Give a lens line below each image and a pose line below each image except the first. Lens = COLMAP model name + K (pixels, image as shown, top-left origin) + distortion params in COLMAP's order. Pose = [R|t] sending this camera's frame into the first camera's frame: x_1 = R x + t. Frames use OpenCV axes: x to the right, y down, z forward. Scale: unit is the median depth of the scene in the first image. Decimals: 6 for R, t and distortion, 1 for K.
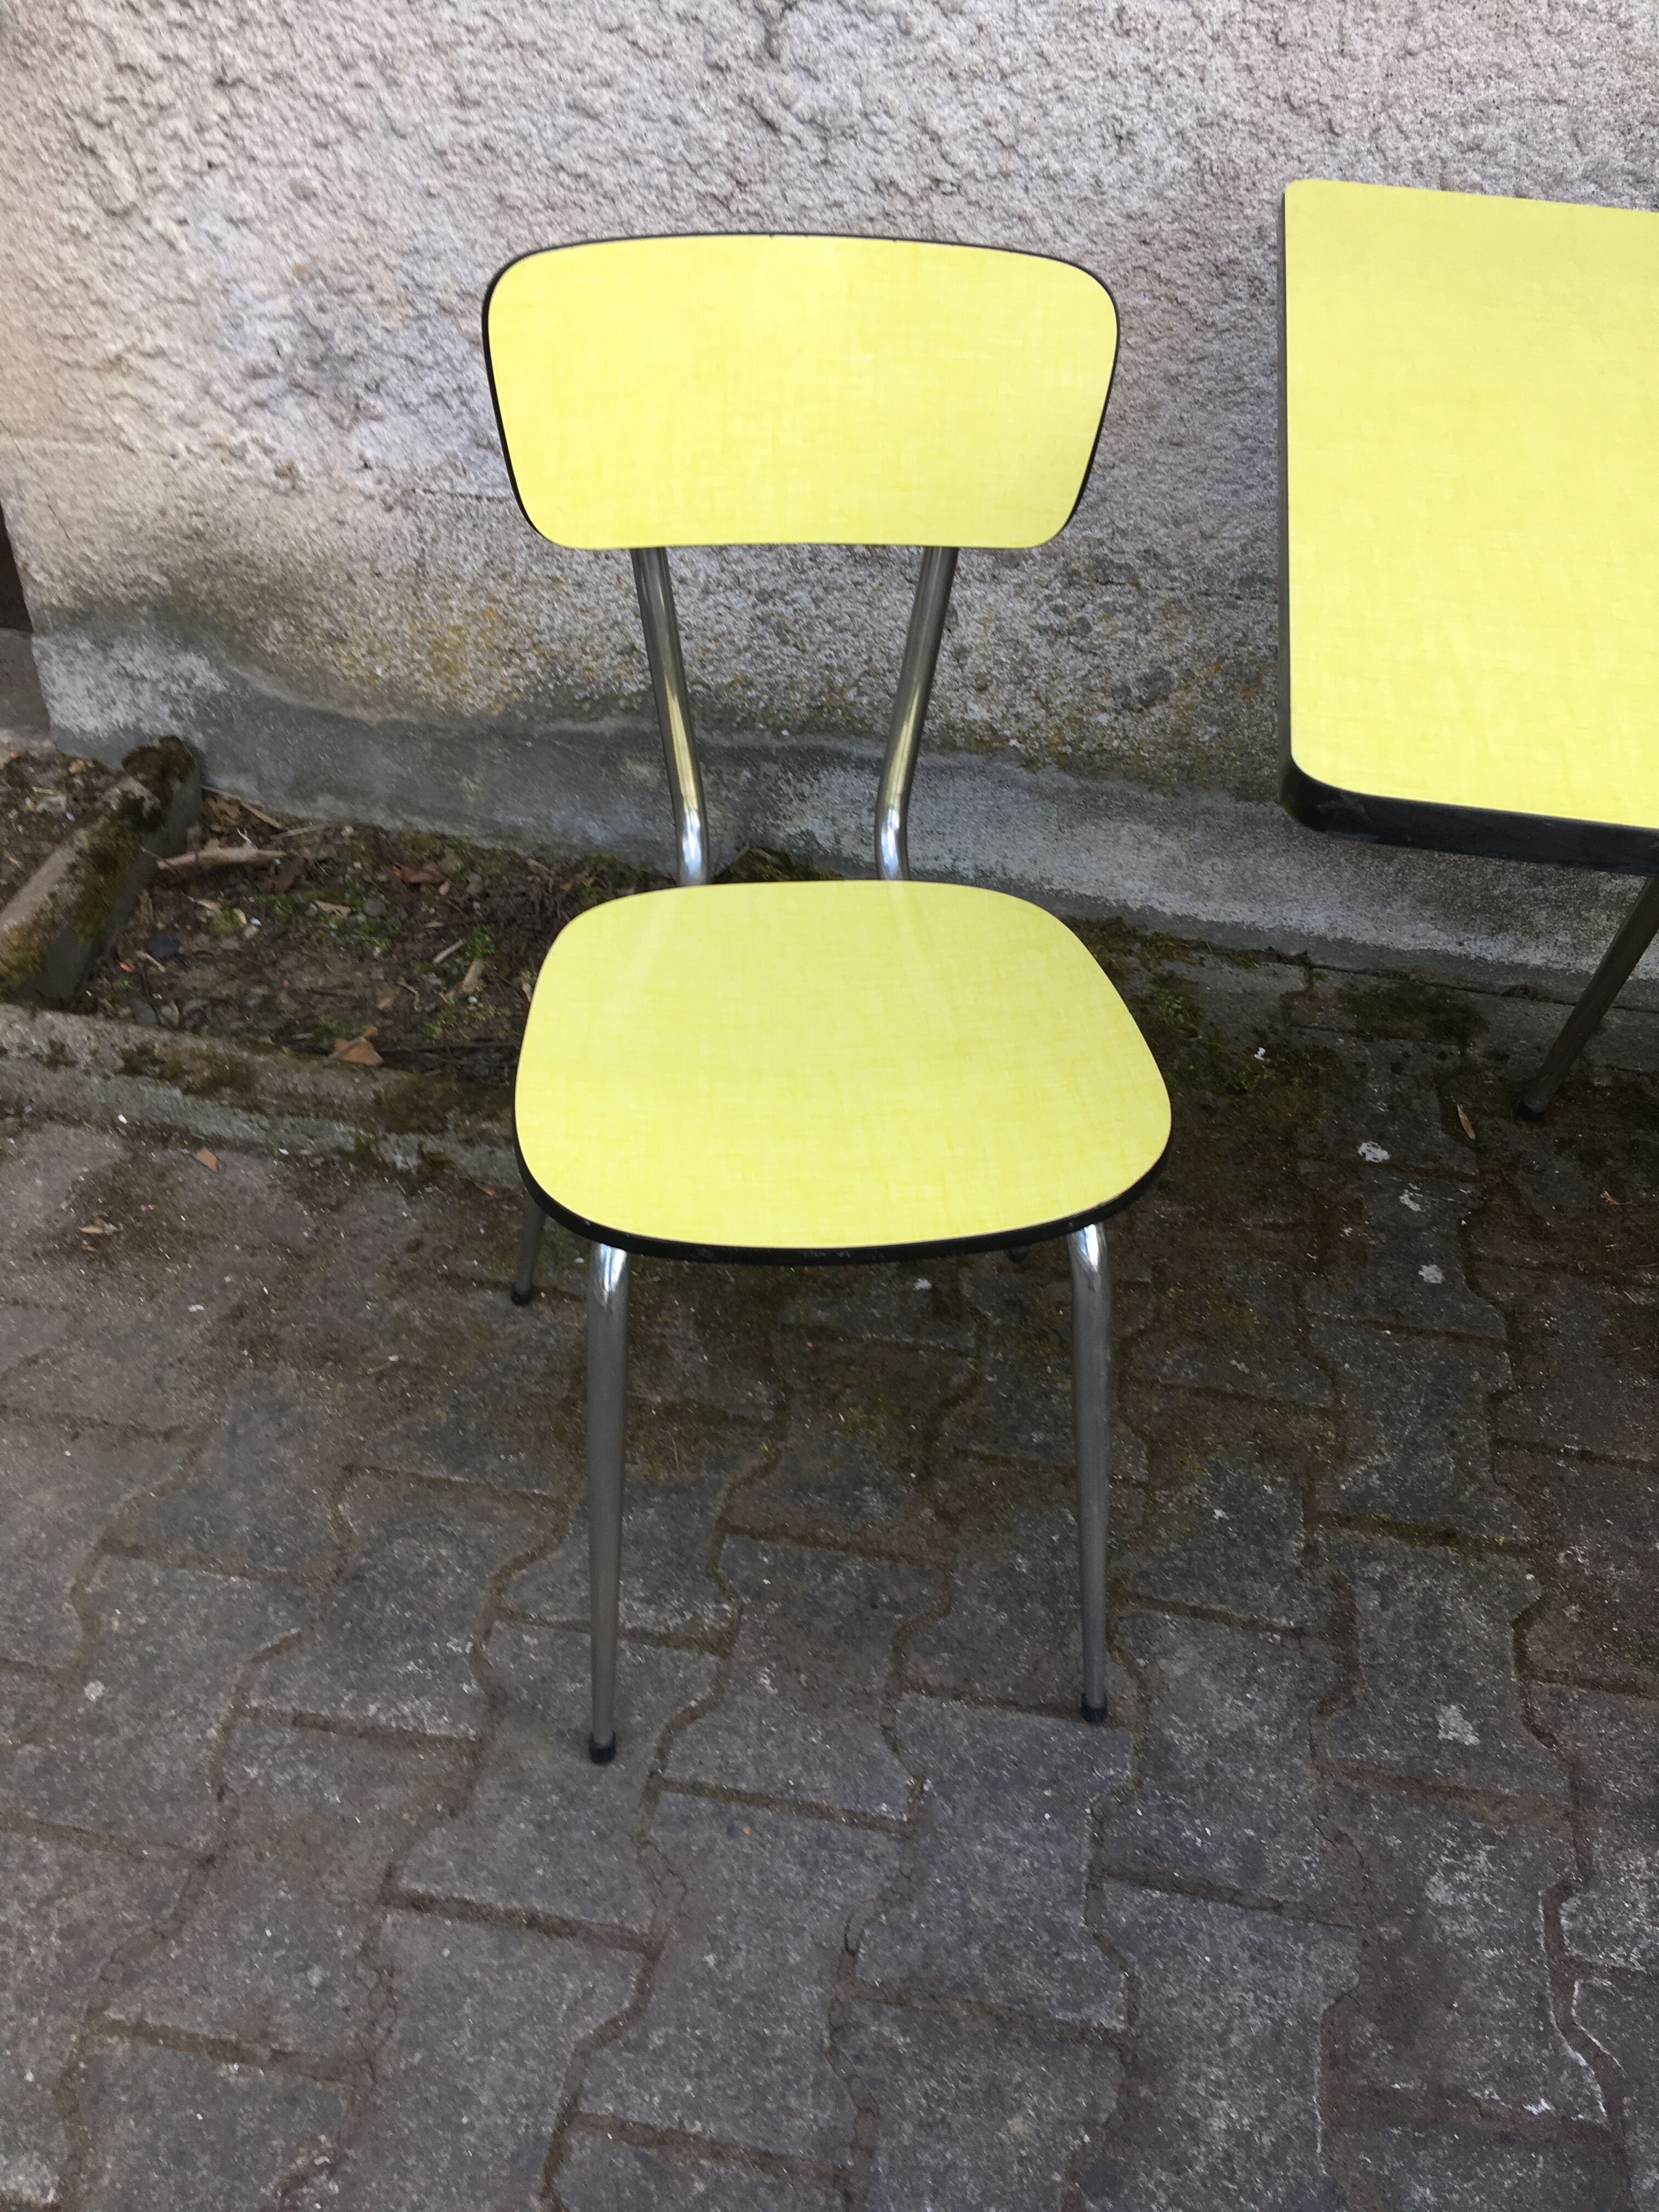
lens RADIAL K [[1848.3, 0, 841.9], [0, 1848.3, 1113.2], [0, 0, 1]] dist [0.099637, -0.148504]
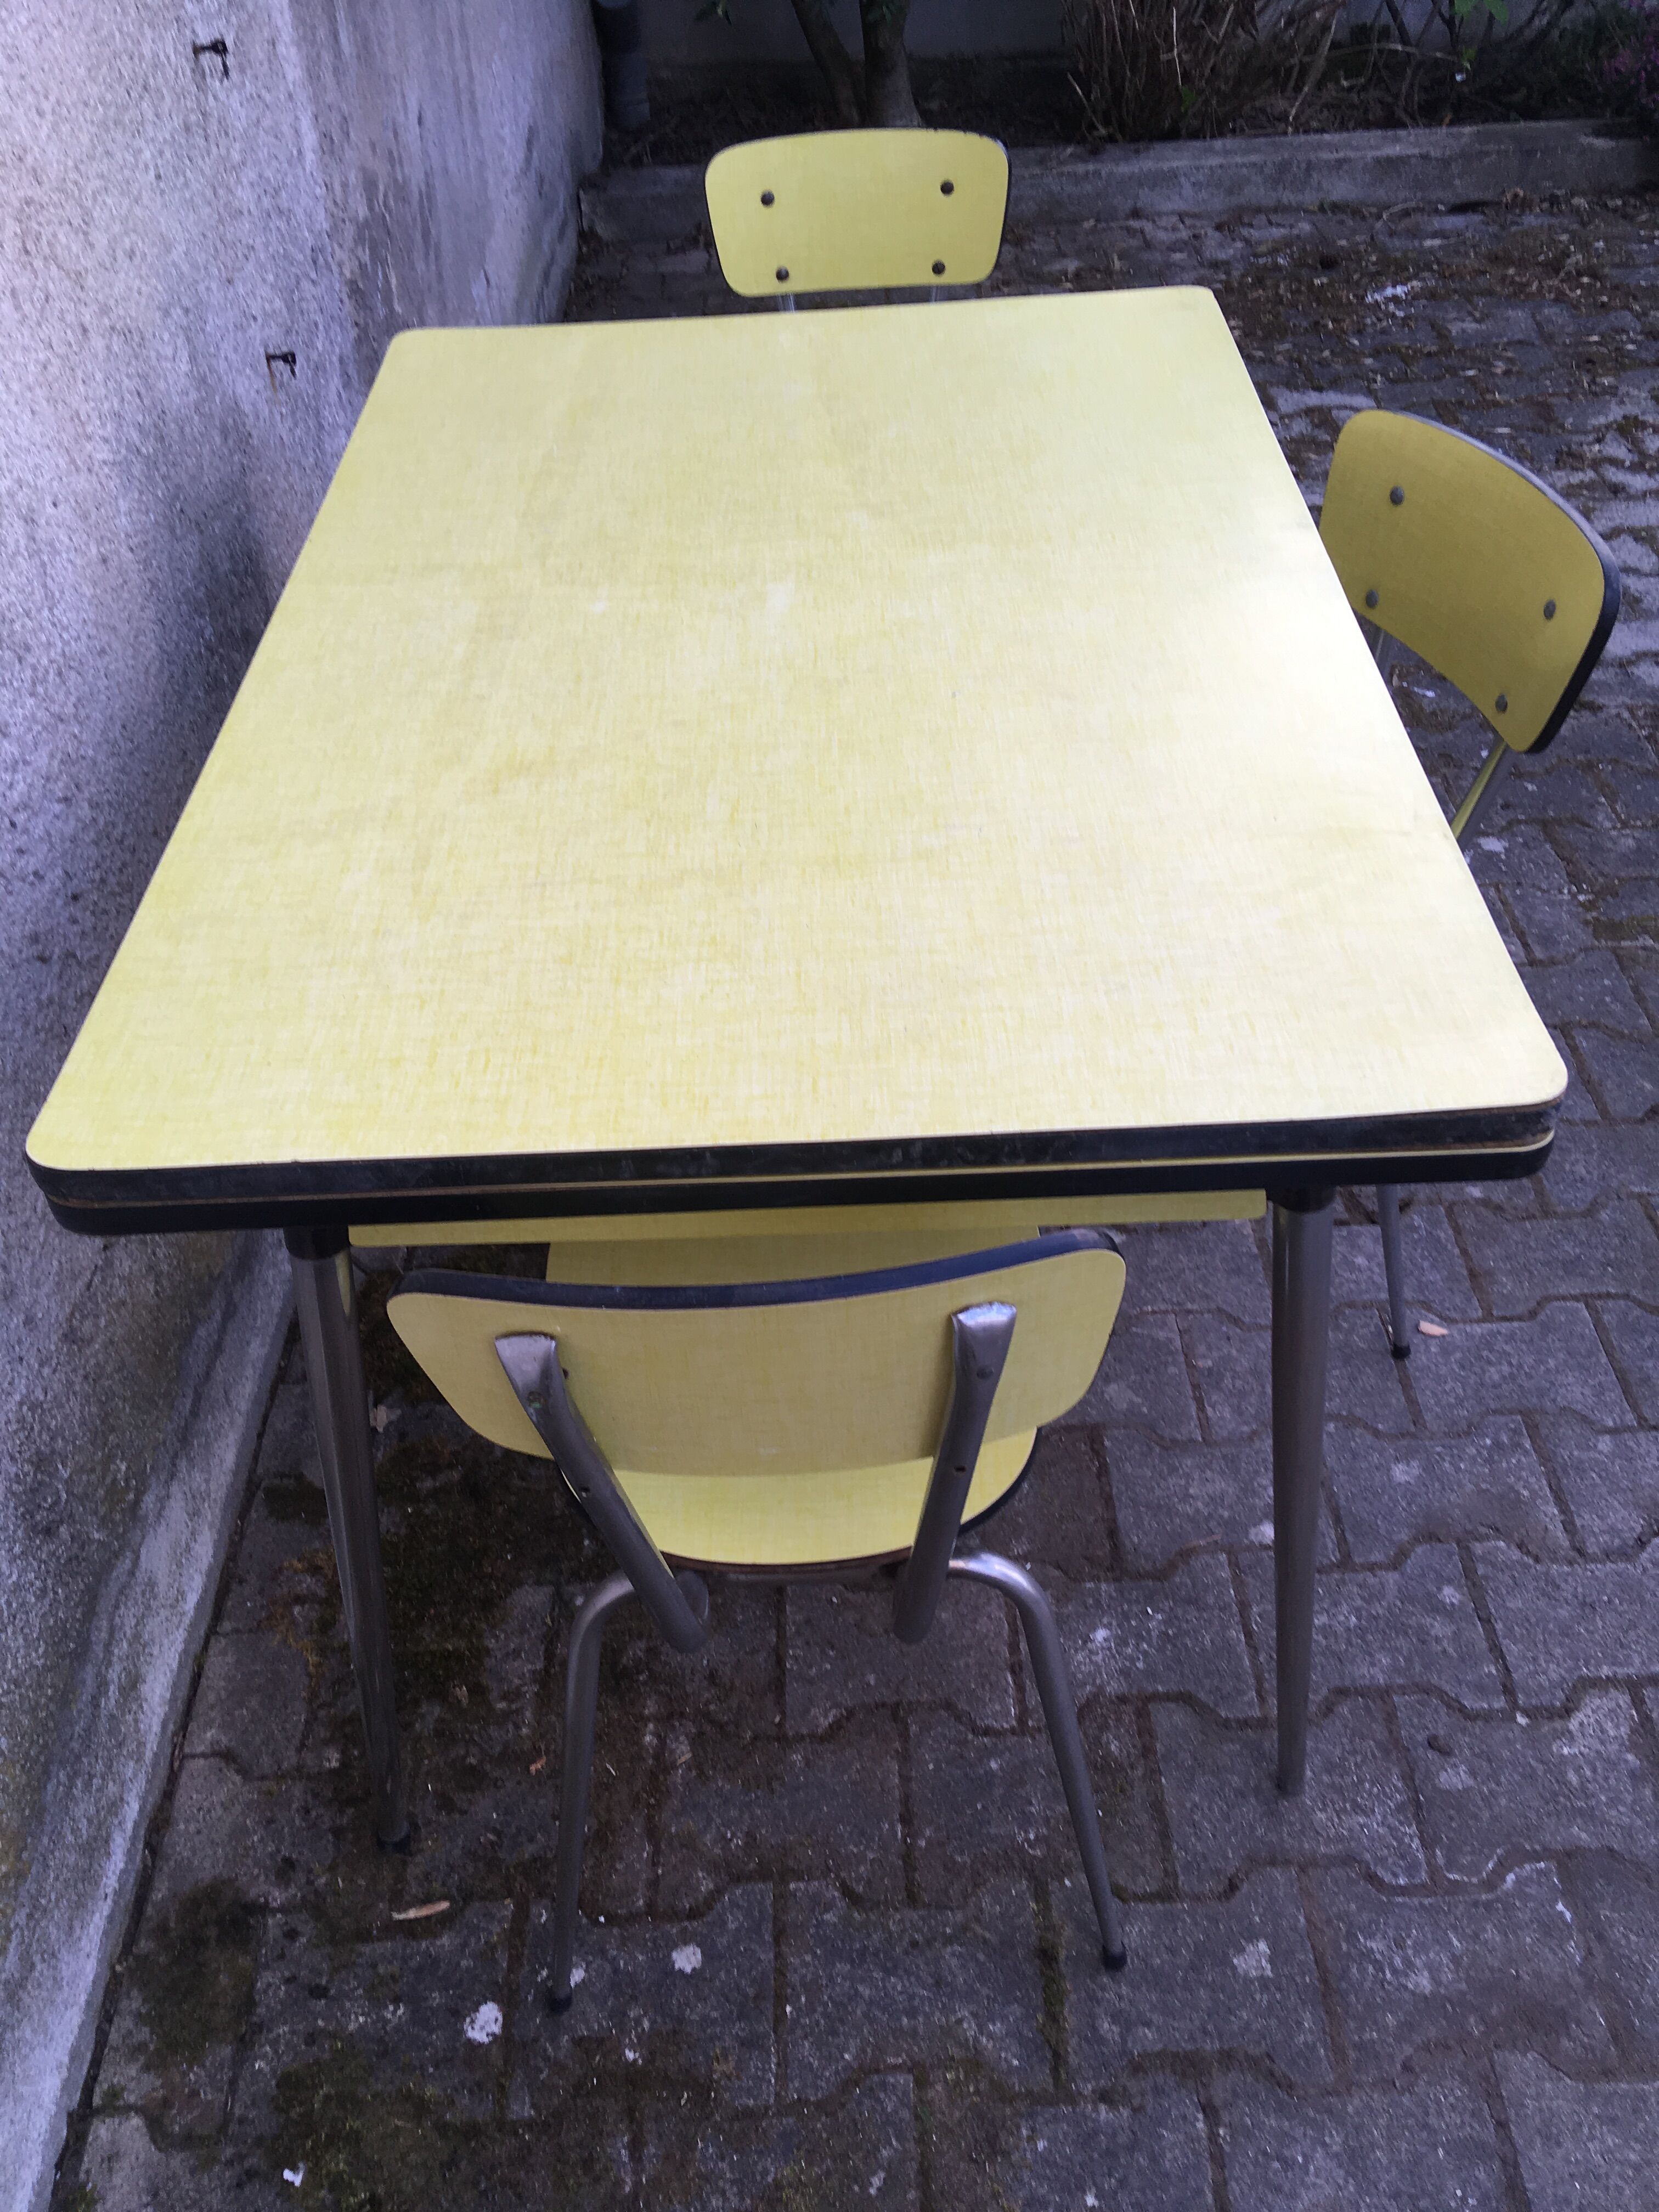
lens RADIAL K [[1848.3, 0, 827.7], [0, 1848.3, 1097.3], [0, 0, 1]] dist [0.099637, -0.148504]
pose [[-0.181082, -0.682853, 0.707758, -0.052453], [0.683257, 0.430267, 0.589941, -0.569171], [-0.707368, 0.590408, 0.388650, 0.346287]]
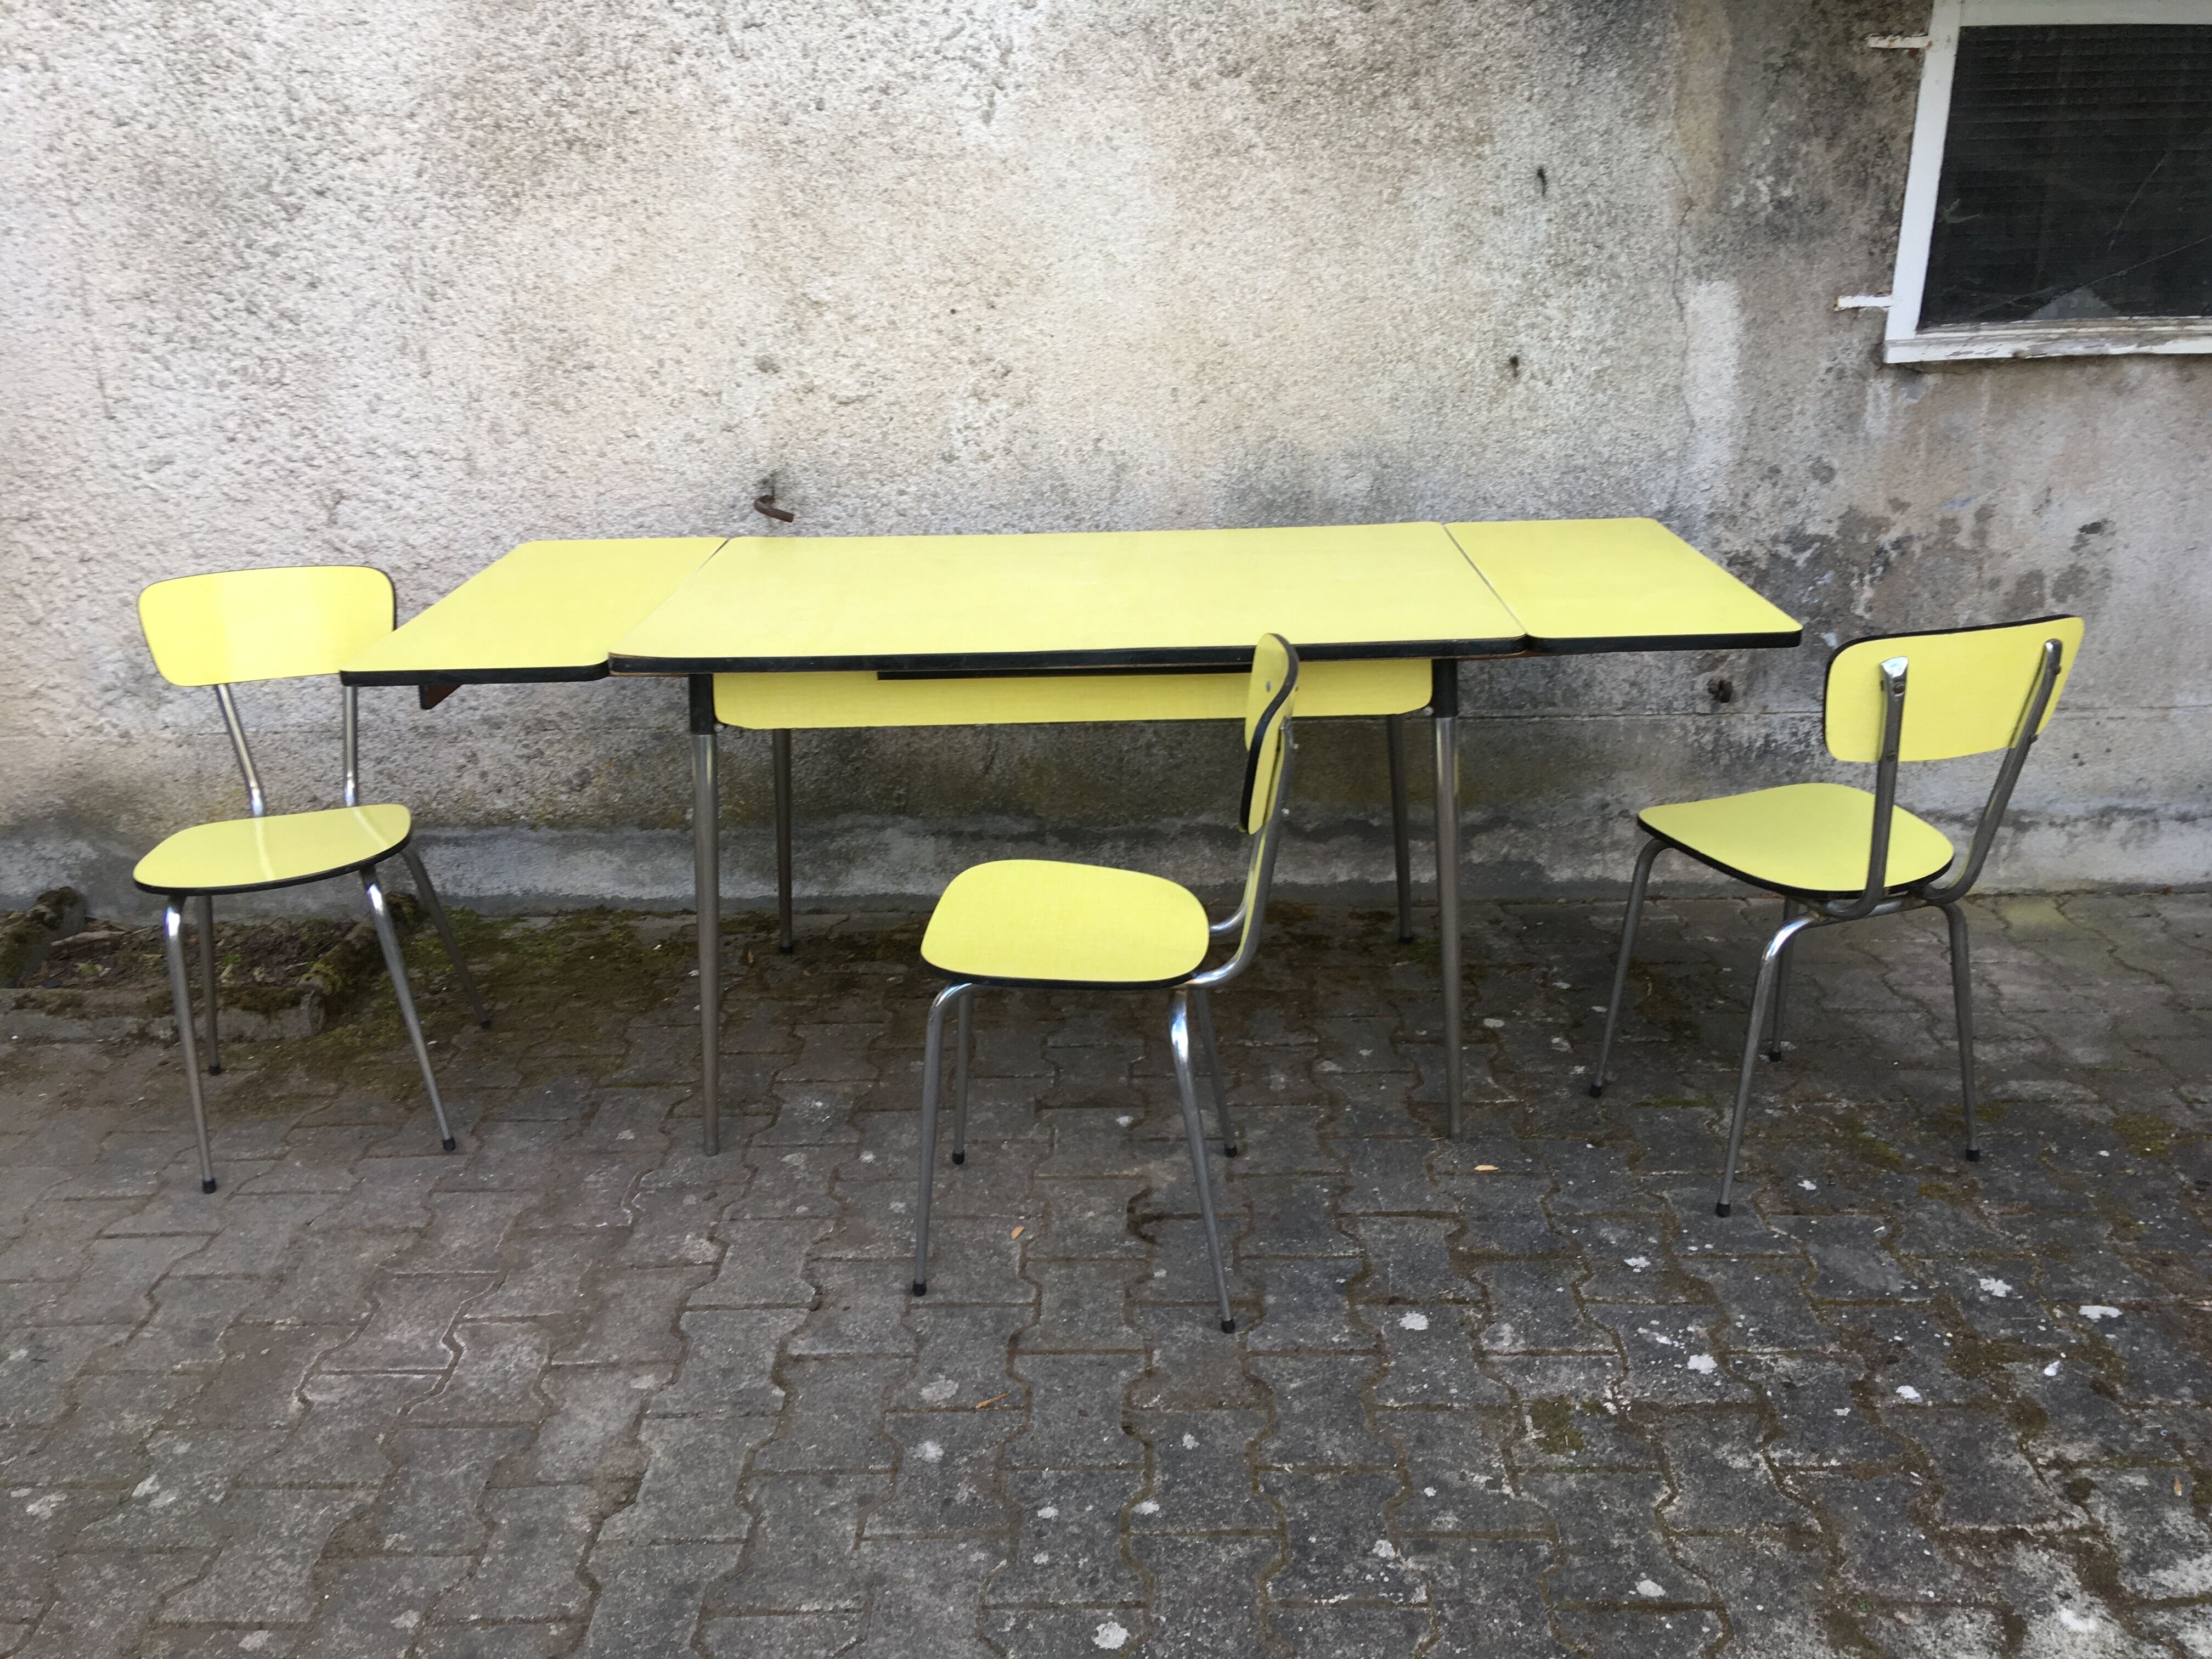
lens RADIAL K [[1848.3, 0, 1129.1], [0, 1848.3, 819.2], [0, 0, 1]] dist [0.099637, -0.148504]
pose [[0.984267, -0.125721, 0.124146, 0.535780], [0.161818, 0.923541, -0.347689, 0.657924], [-0.070942, 0.362307, 0.929355, -0.966620]]
